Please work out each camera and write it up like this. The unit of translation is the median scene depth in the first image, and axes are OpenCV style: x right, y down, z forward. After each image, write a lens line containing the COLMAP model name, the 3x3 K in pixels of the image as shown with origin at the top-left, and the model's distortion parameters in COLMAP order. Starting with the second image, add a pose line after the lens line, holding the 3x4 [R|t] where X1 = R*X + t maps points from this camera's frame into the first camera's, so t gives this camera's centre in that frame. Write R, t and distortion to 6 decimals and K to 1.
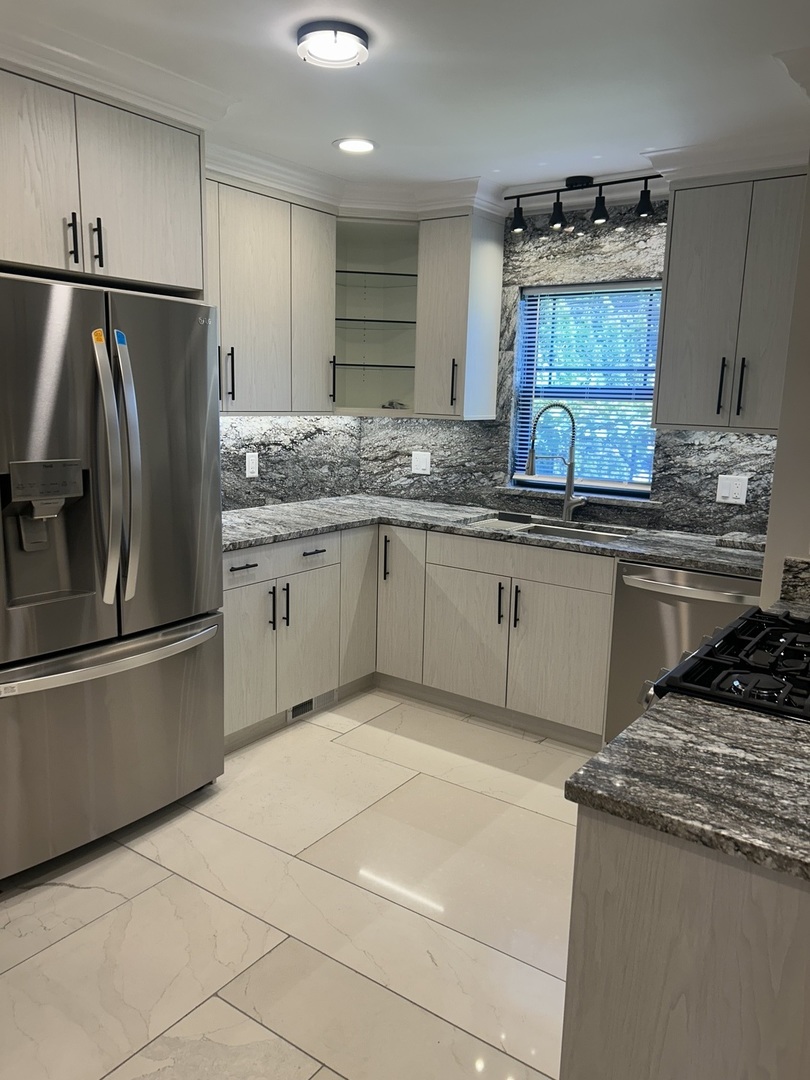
lens RADIAL K [[816.5, 0, 407.8], [0, 816.5, 537.3], [0, 0, 1]] dist [0.033483, -0.032521]
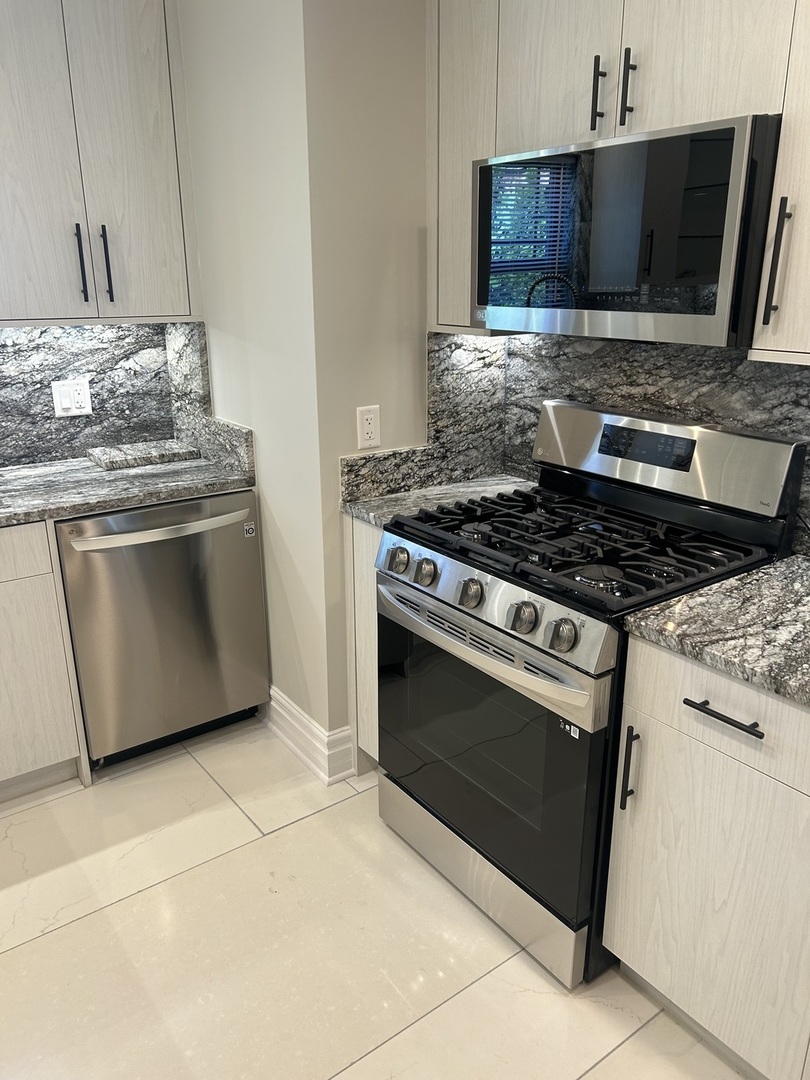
lens RADIAL K [[816.5, 0, 408.3], [0, 816.5, 547.2], [0, 0, 1]] dist [0.033483, -0.032521]
pose [[0.297791, -0.329741, 0.895874, -0.270488], [0.176233, 0.941310, 0.287884, -0.094866], [-0.938223, 0.072154, 0.338426, 0.441527]]
